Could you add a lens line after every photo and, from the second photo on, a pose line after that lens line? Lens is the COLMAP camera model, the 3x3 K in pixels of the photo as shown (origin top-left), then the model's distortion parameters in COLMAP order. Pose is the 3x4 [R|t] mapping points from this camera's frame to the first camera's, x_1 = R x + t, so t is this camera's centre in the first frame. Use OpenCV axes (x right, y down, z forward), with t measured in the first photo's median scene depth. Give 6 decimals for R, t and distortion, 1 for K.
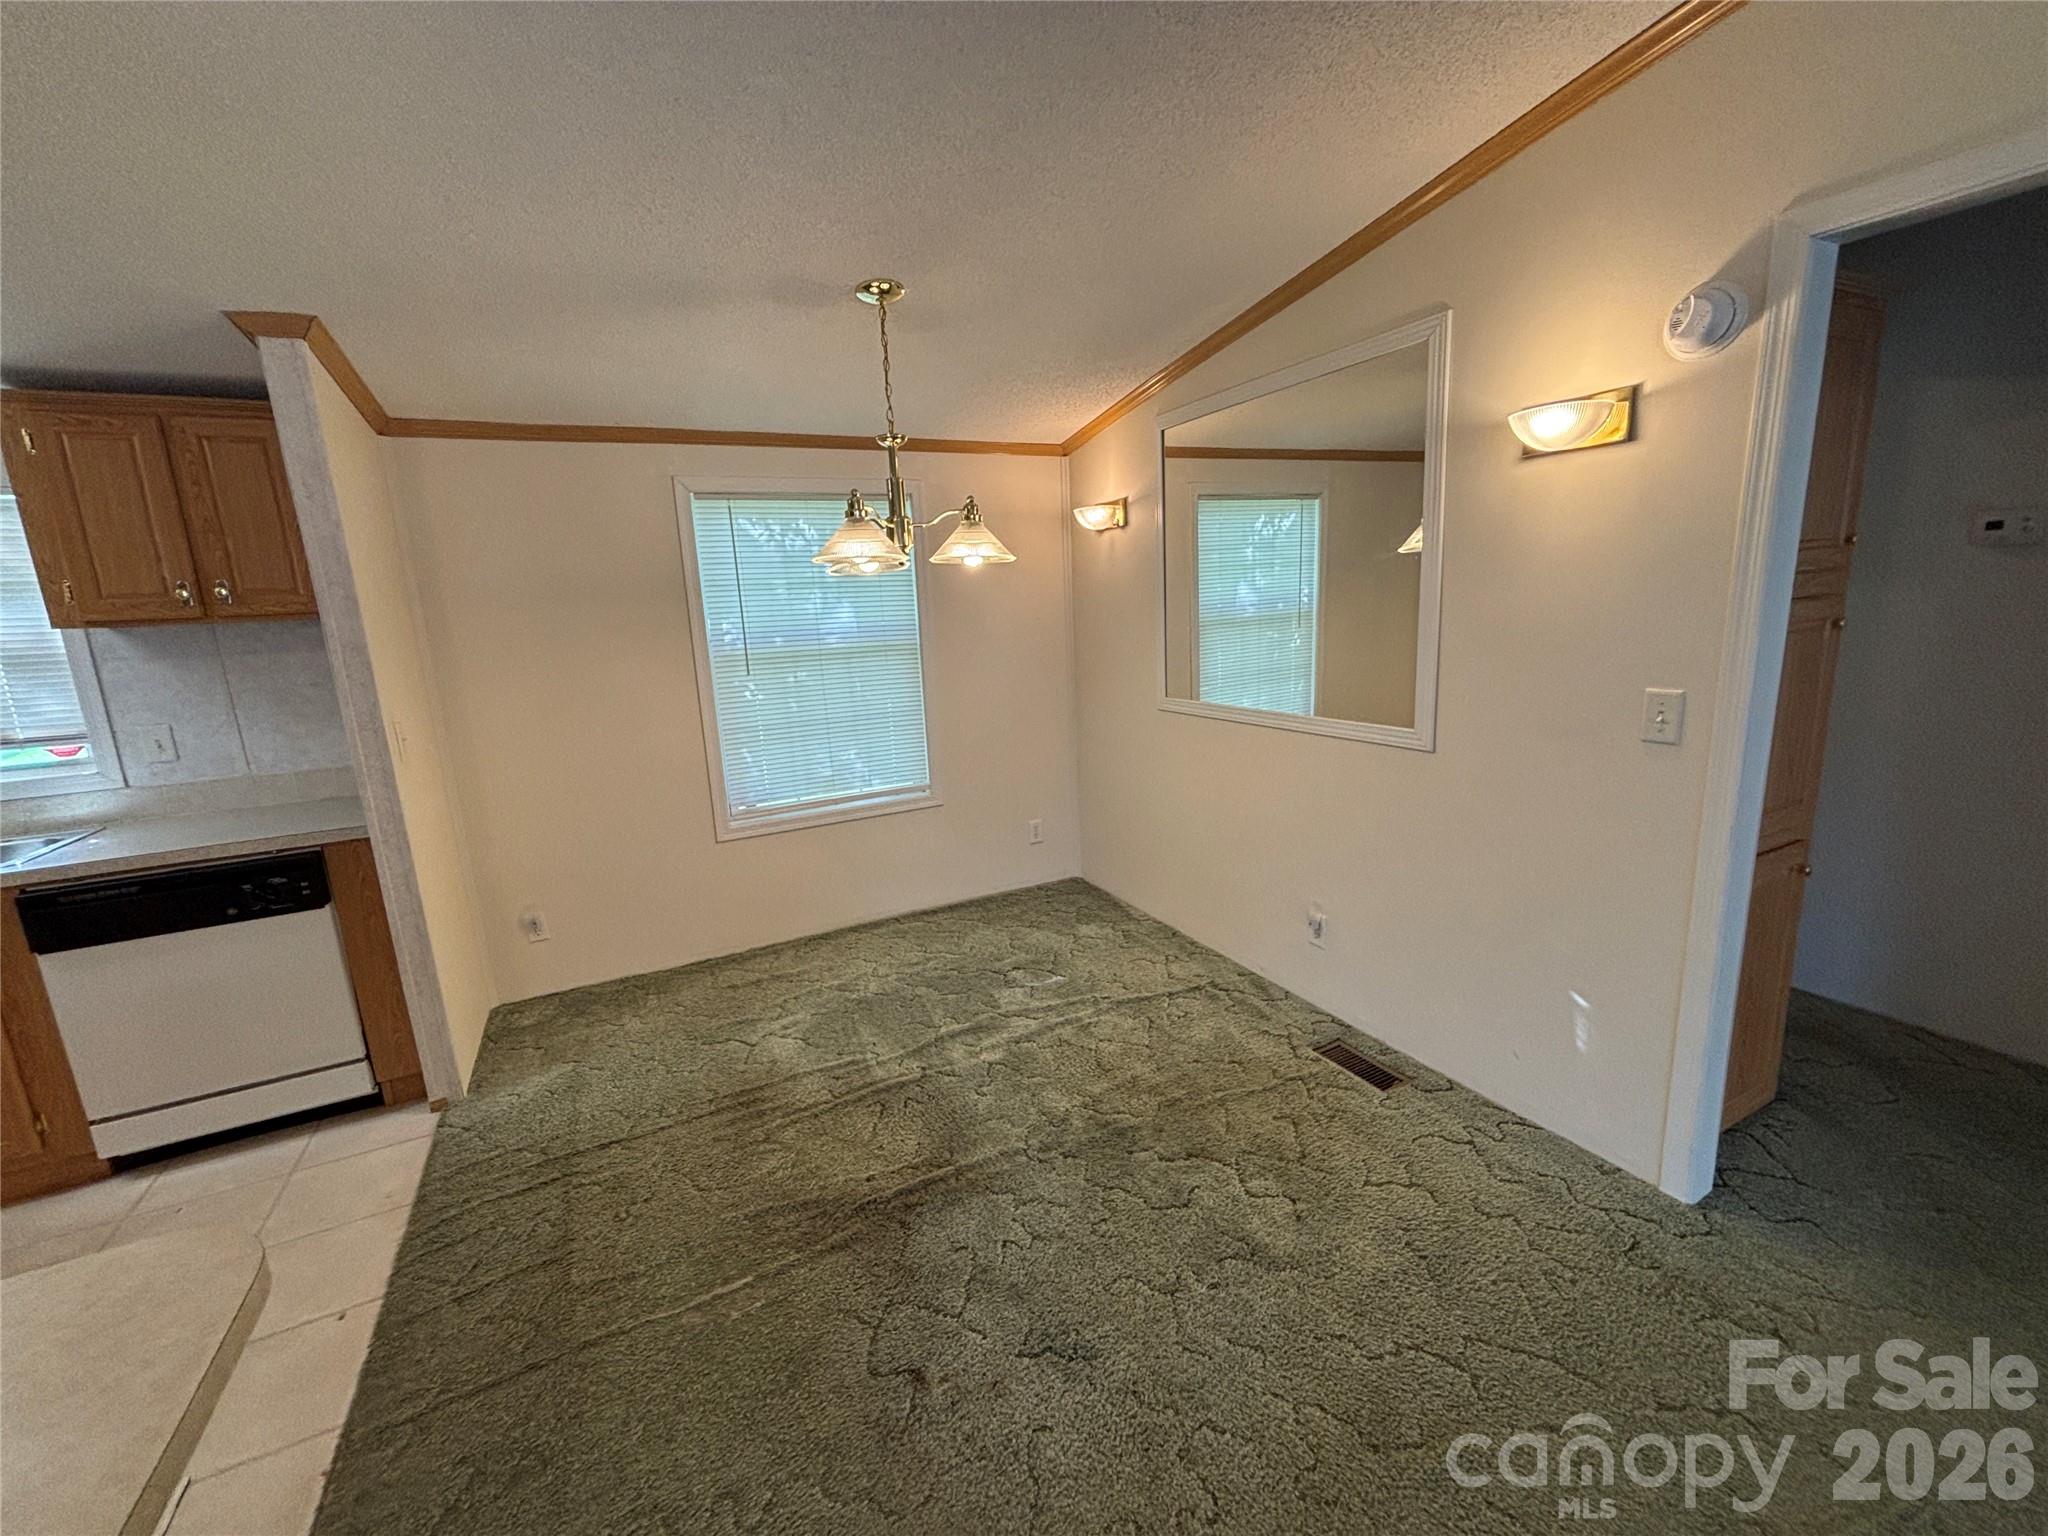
lens RADIAL K [[831.6, 0, 1021.4], [0, 831.6, 769.4], [0, 0, 1]] dist [-0.011308, 0.006135]
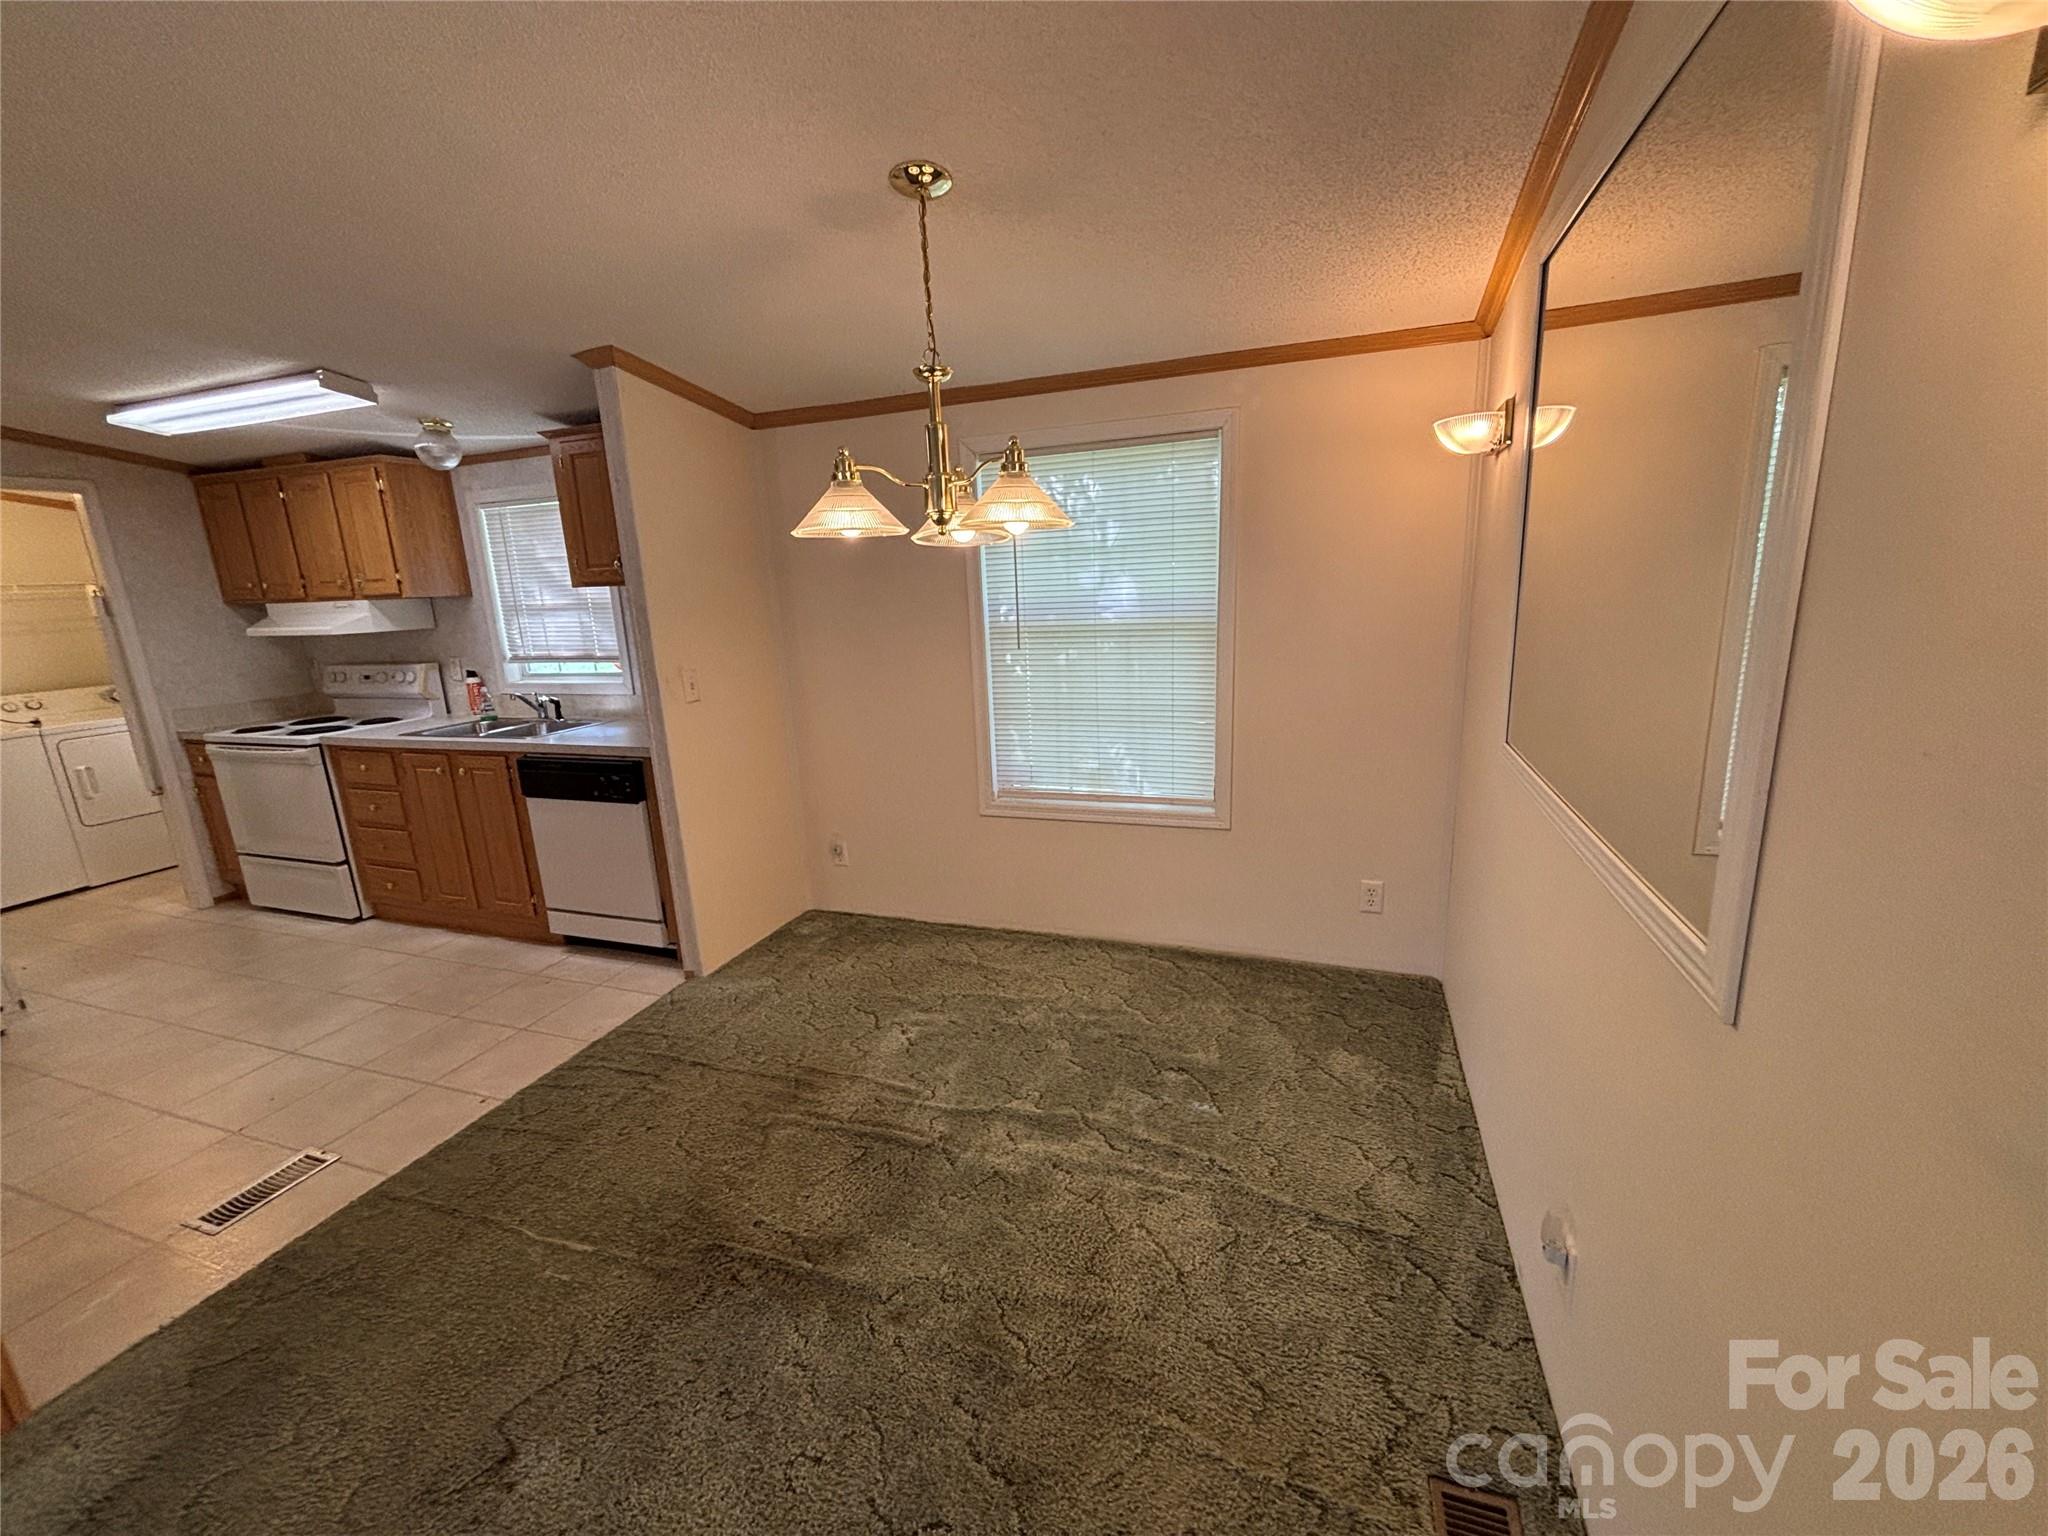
lens RADIAL K [[831.6, 0, 1021.4], [0, 831.6, 769.4], [0, 0, 1]] dist [-0.011308, 0.006135]
pose [[0.685704, 0.182264, -0.704692, 0.478166], [-0.136626, 0.983163, 0.121345, -0.125201], [0.714943, 0.013072, 0.699060, 0.475475]]
